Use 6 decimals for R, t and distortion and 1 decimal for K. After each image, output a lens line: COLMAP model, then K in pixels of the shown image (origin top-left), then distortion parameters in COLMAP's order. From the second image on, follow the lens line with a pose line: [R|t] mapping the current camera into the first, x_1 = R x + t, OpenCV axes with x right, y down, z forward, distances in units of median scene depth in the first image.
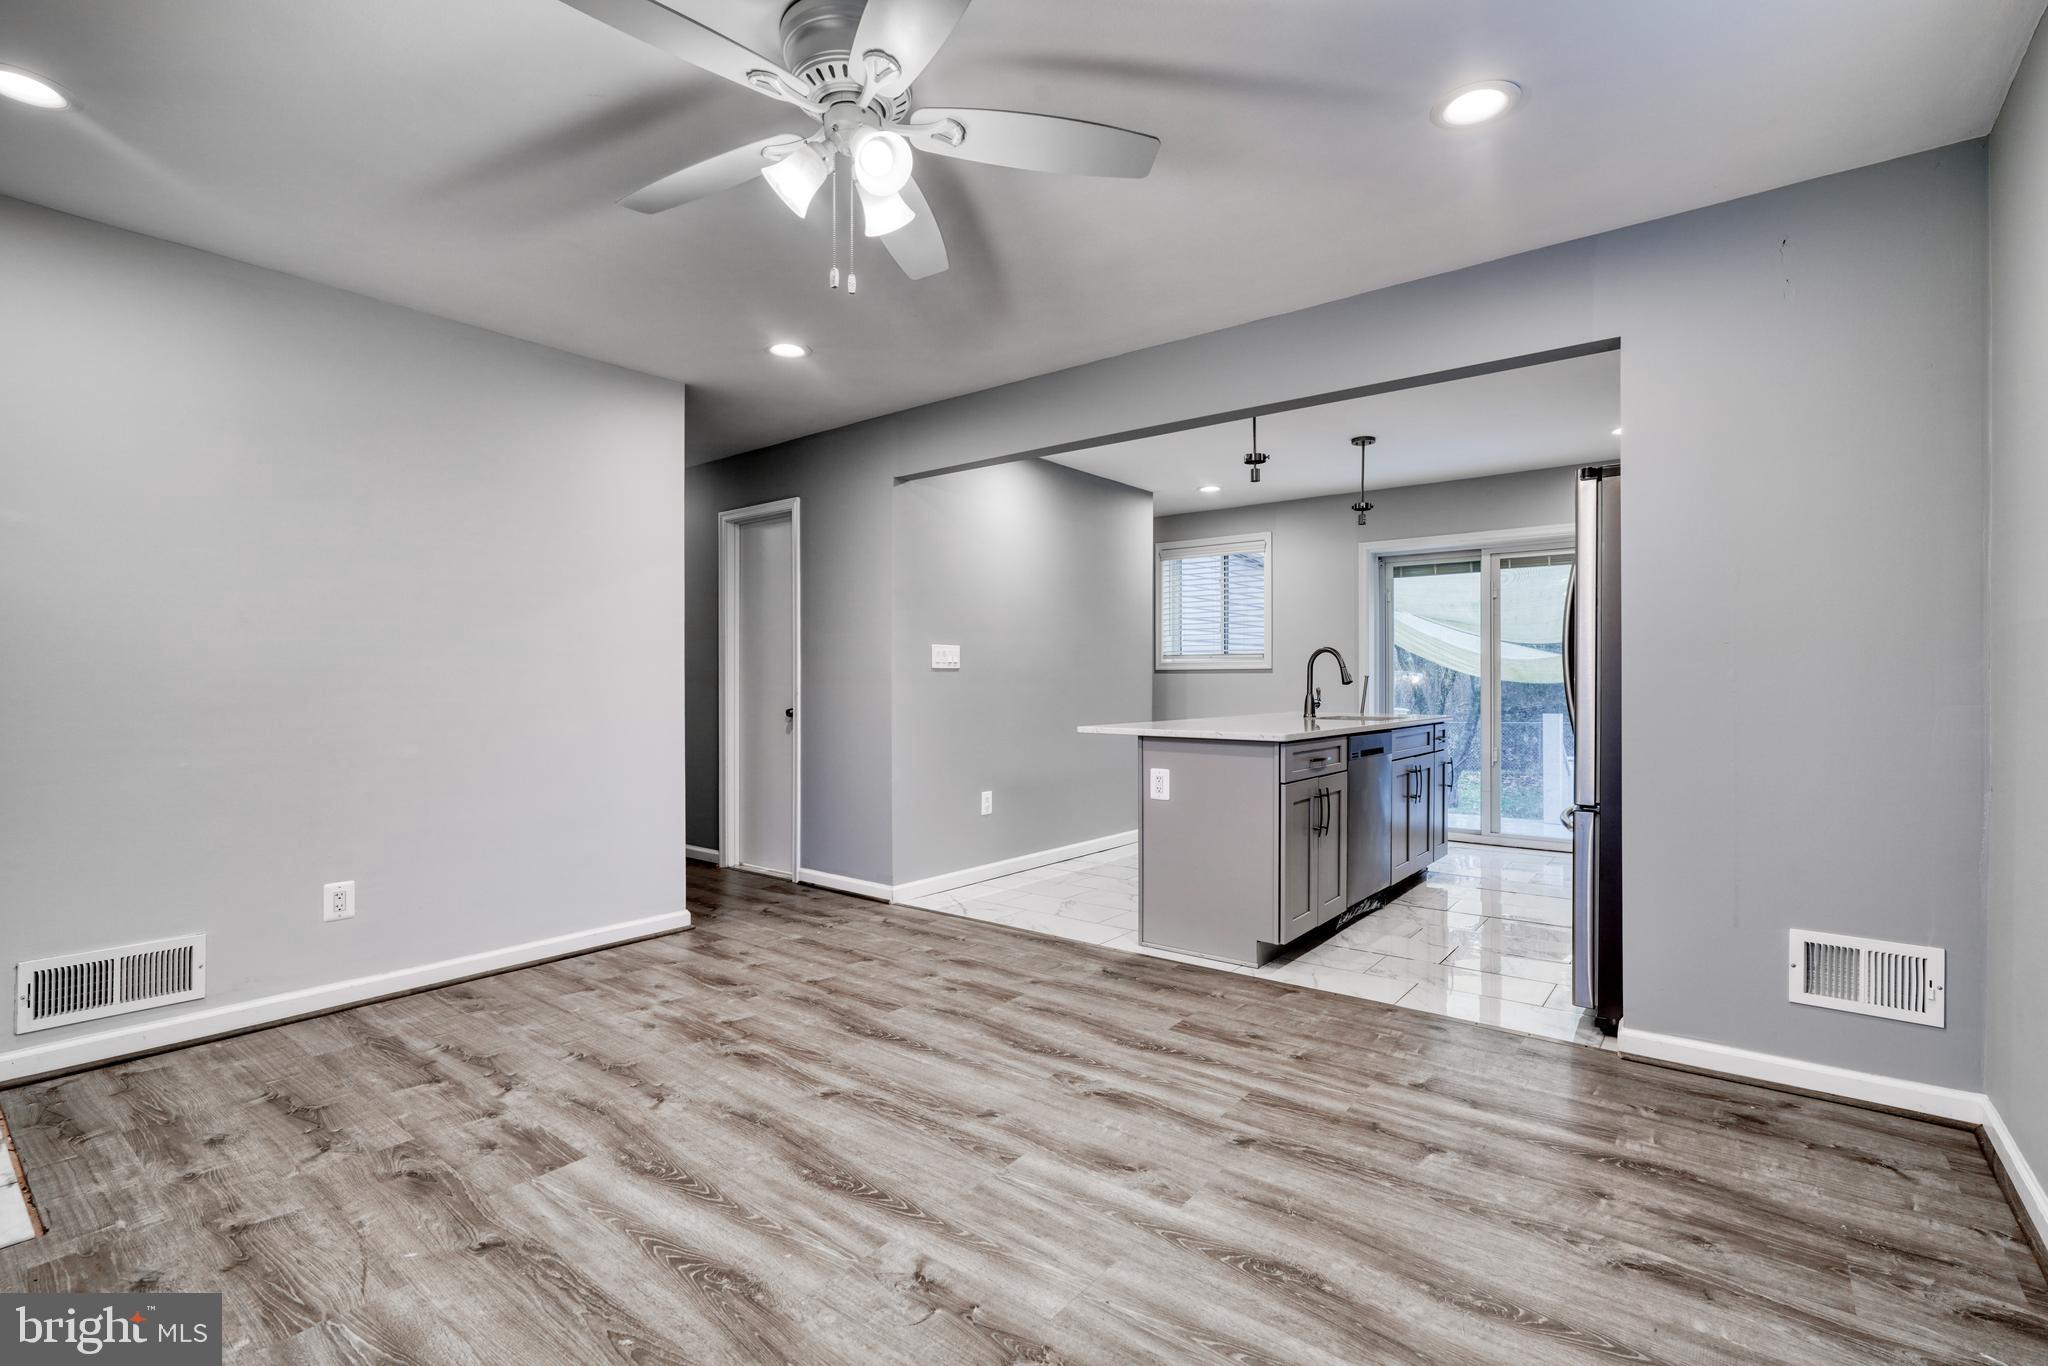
lens RADIAL K [[932.6, 0, 1017.2], [0, 932.6, 693.0], [0, 0, 1]] dist [-0.000588, 0.000074]
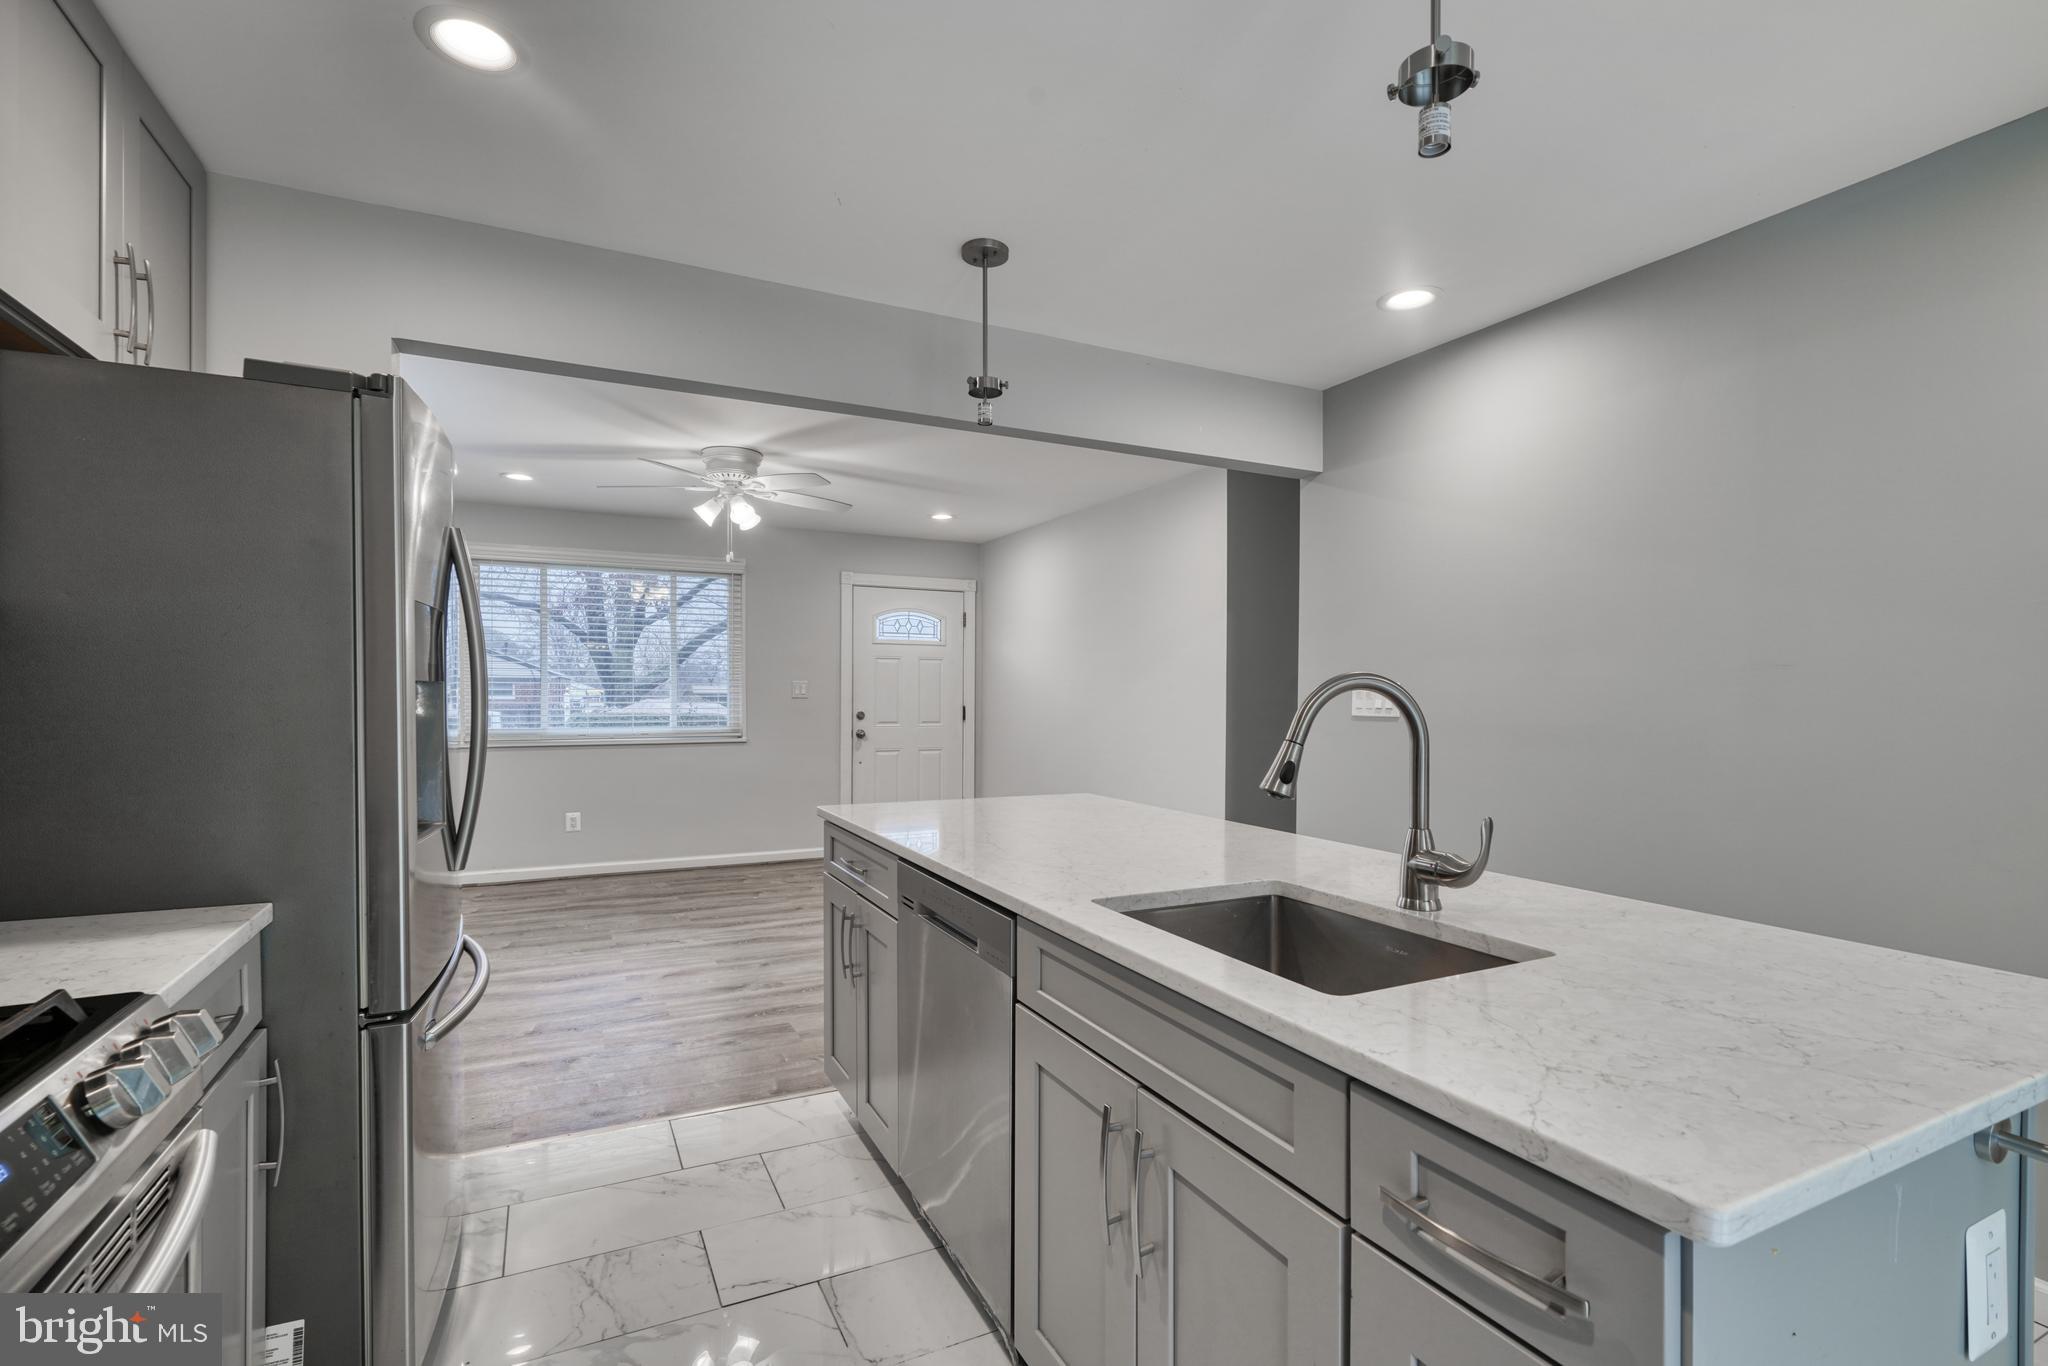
lens RADIAL K [[925.0, 0, 1018.6], [0, 925.0, 705.1], [0, 0, 1]] dist [-0.001094, -0.000007]
pose [[-0.427580, 0.007026, -0.903950, 1.352487], [-0.012747, 0.999824, 0.013801, -0.083835], [0.903888, 0.017423, -0.427415, 2.157503]]
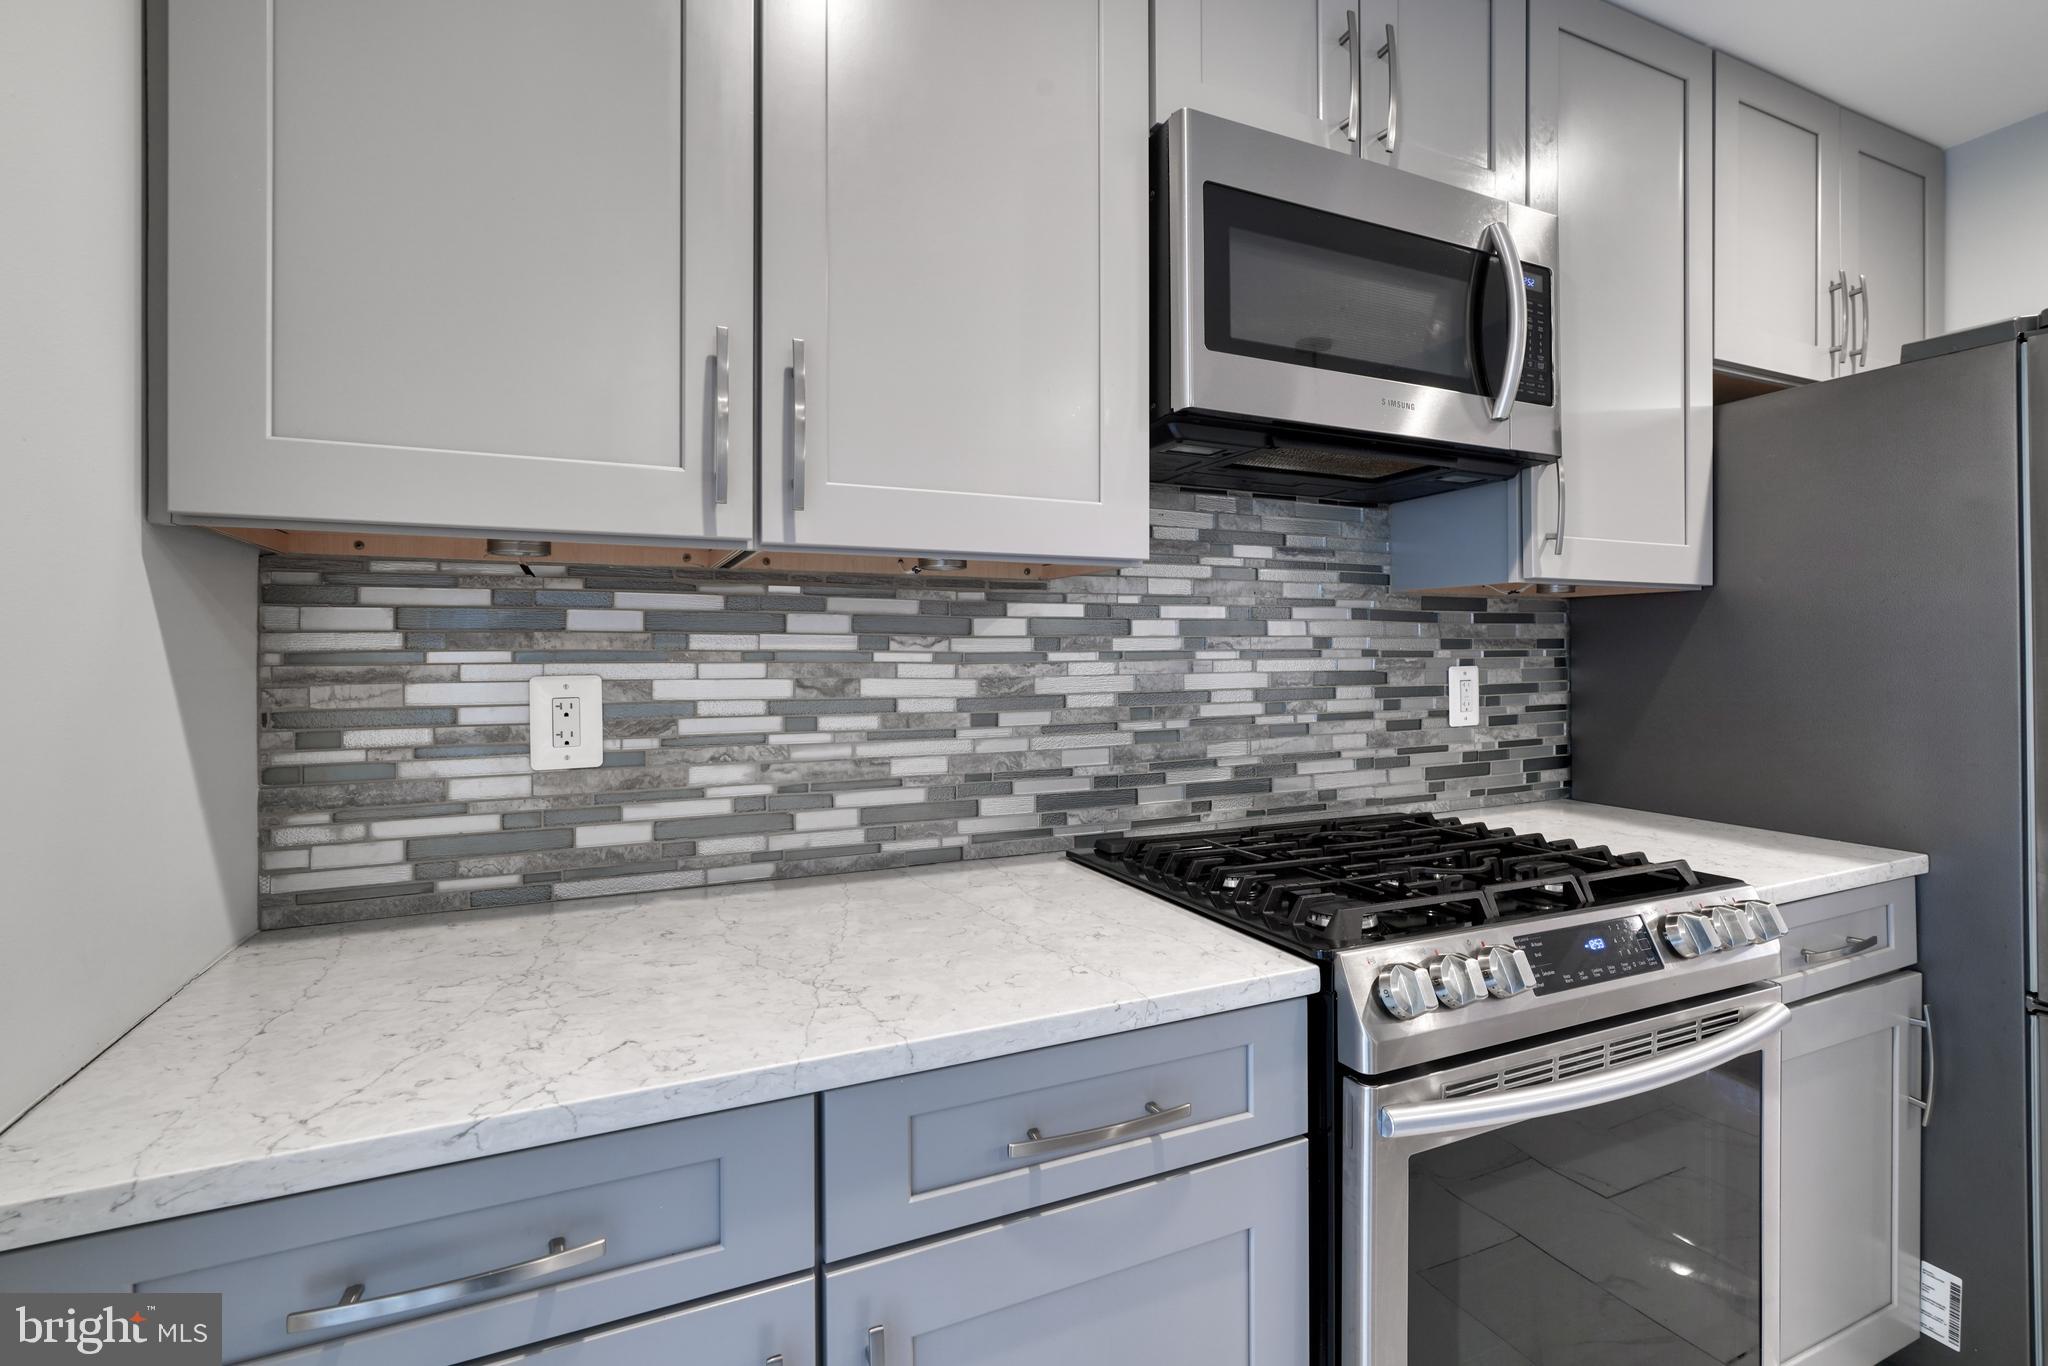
lens RADIAL K [[943.1, 0, 1026.2], [0, 943.1, 647.4], [0, 0, 1]] dist [-0.002183, -0.000142]
pose [[-0.891688, 0.001872, 0.452646, 1.274773], [0.002929, 0.999994, 0.001633, -0.084535], [-0.452641, 0.002782, -0.891689, 2.310332]]
